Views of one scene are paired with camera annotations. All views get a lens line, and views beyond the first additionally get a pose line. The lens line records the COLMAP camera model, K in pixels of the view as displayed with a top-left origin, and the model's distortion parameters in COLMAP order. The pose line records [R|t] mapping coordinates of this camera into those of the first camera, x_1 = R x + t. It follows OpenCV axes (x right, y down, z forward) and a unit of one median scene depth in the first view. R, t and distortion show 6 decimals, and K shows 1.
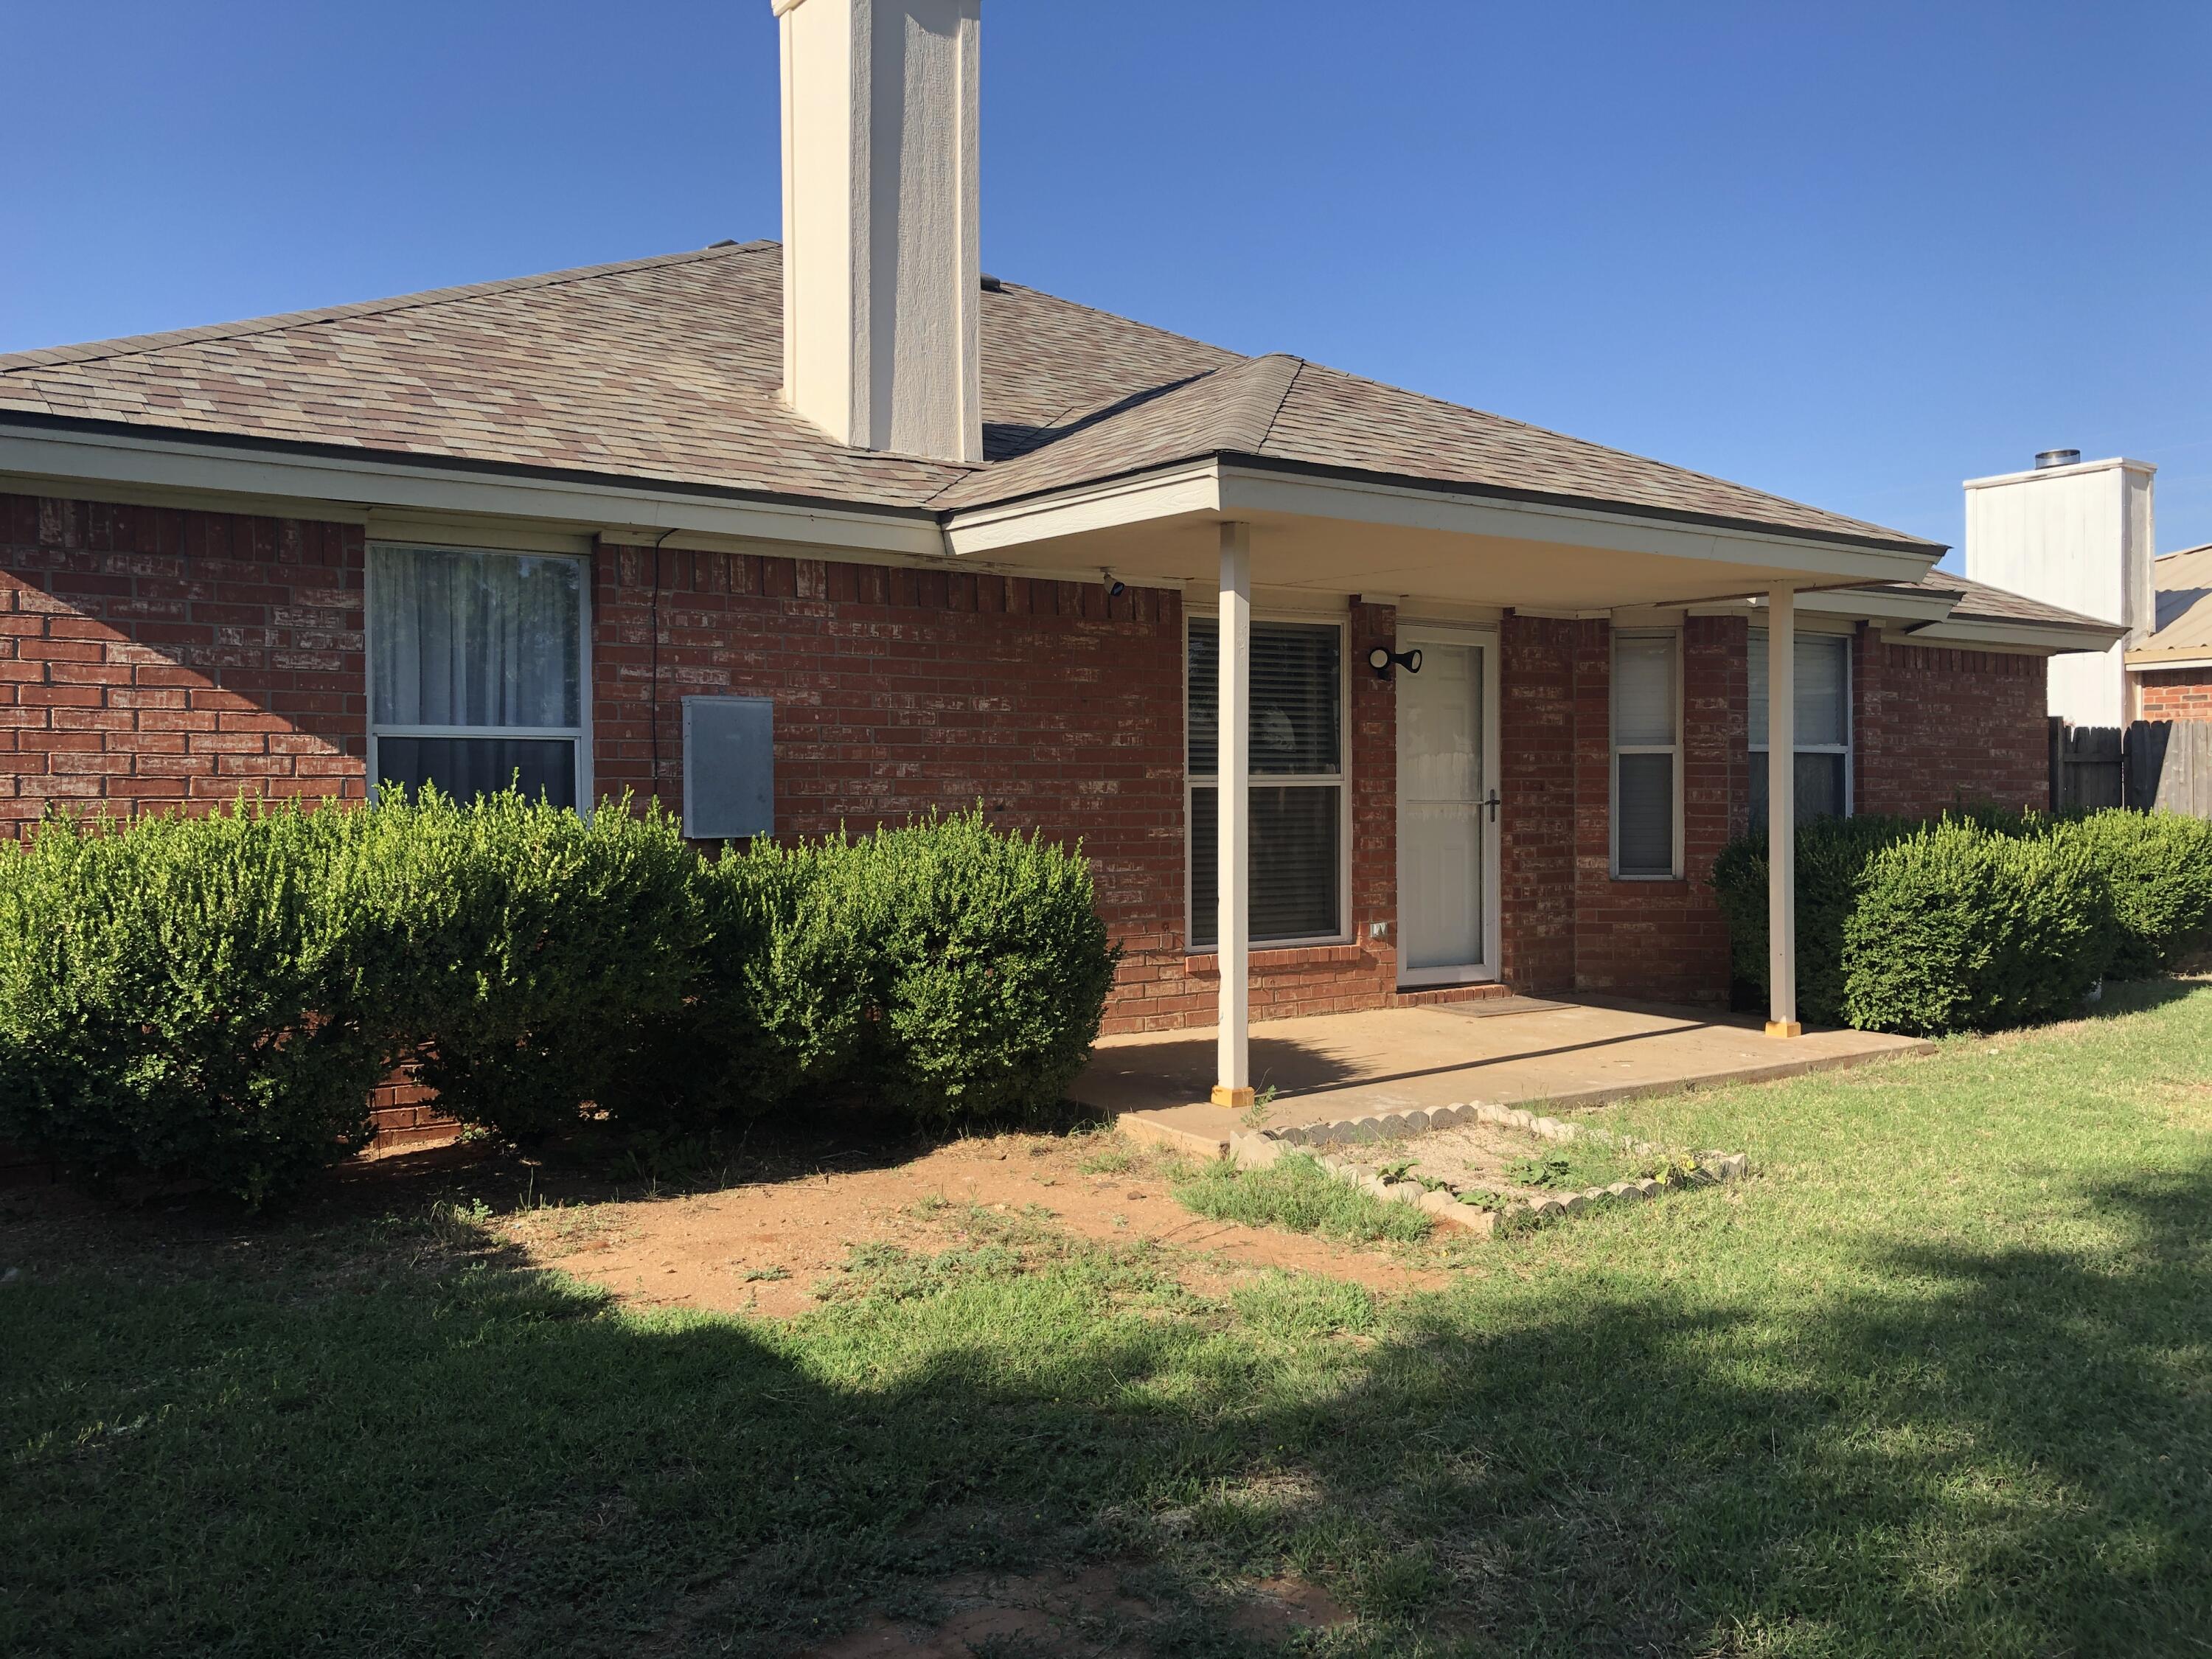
lens RADIAL K [[1848.9, 0, 1105.0], [0, 1848.9, 825.0], [0, 0, 1]] dist [0.046818, -0.031688]
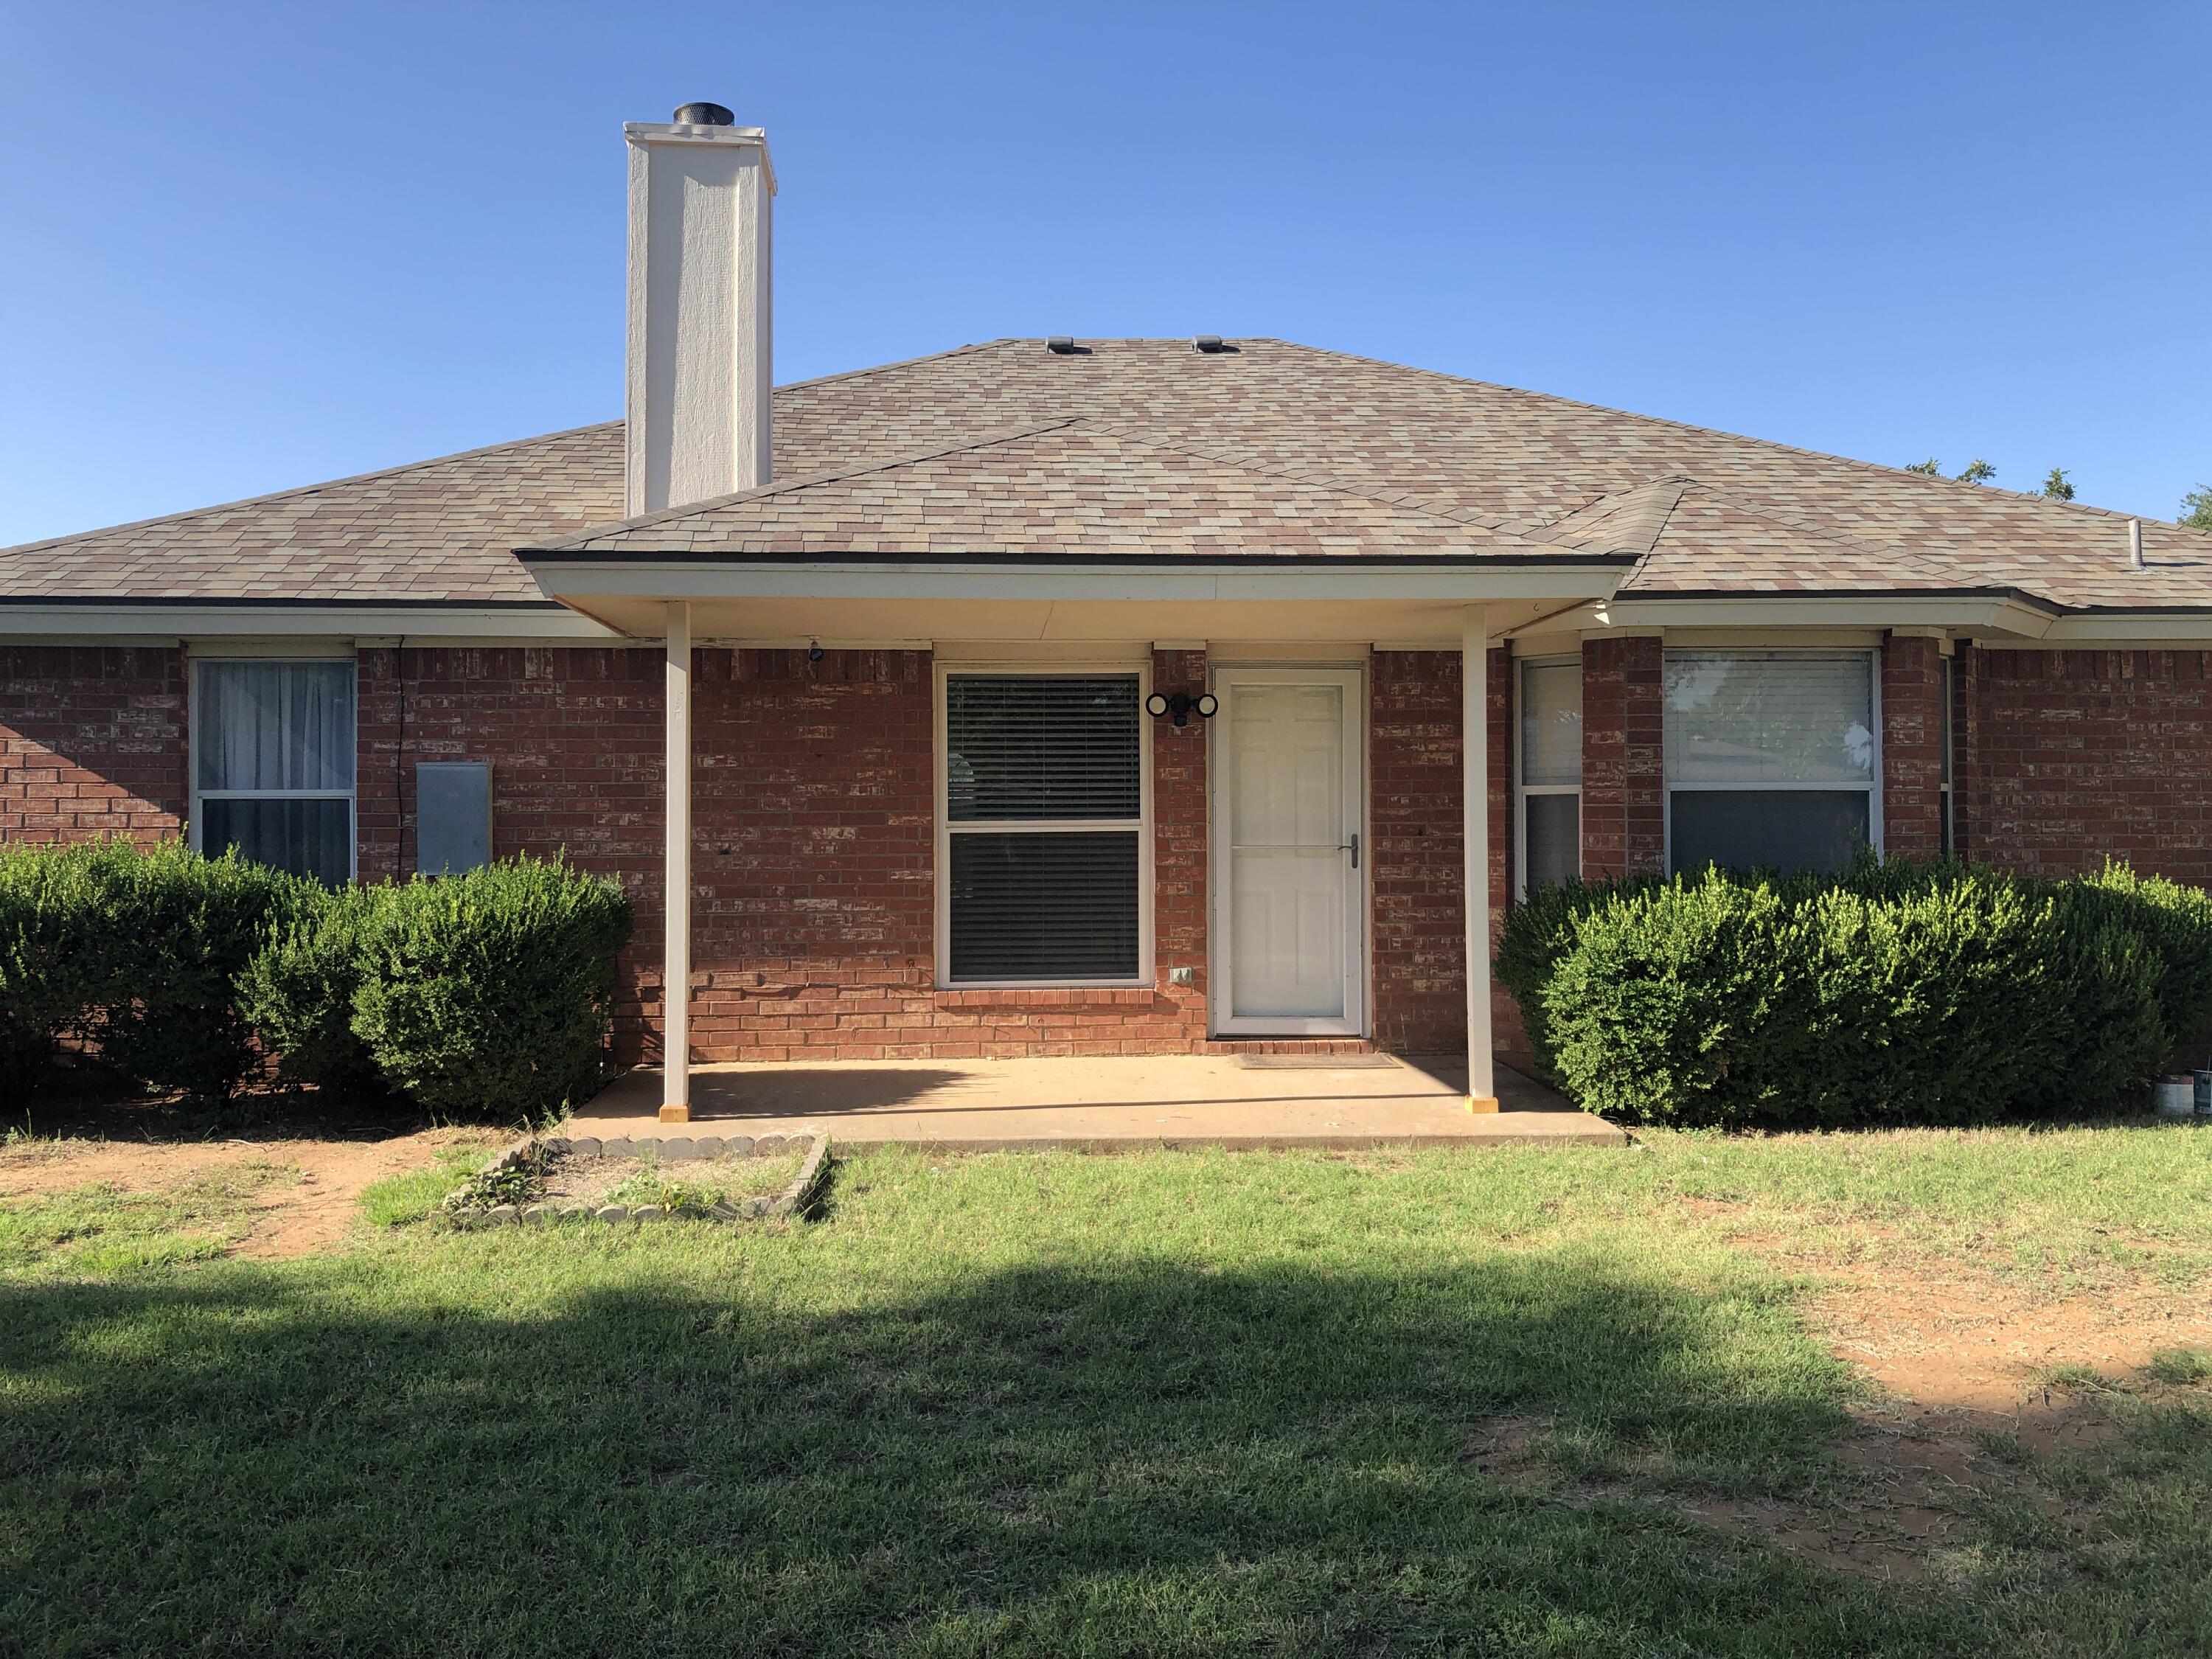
lens RADIAL K [[1848.9, 0, 1111.5], [0, 1848.9, 822.4], [0, 0, 1]] dist [0.046818, -0.031688]
pose [[0.841277, -0.000771, -0.540604, 0.753164], [-0.008363, 0.999861, -0.014440, -0.012697], [0.540540, 0.016670, 0.841153, 0.162777]]
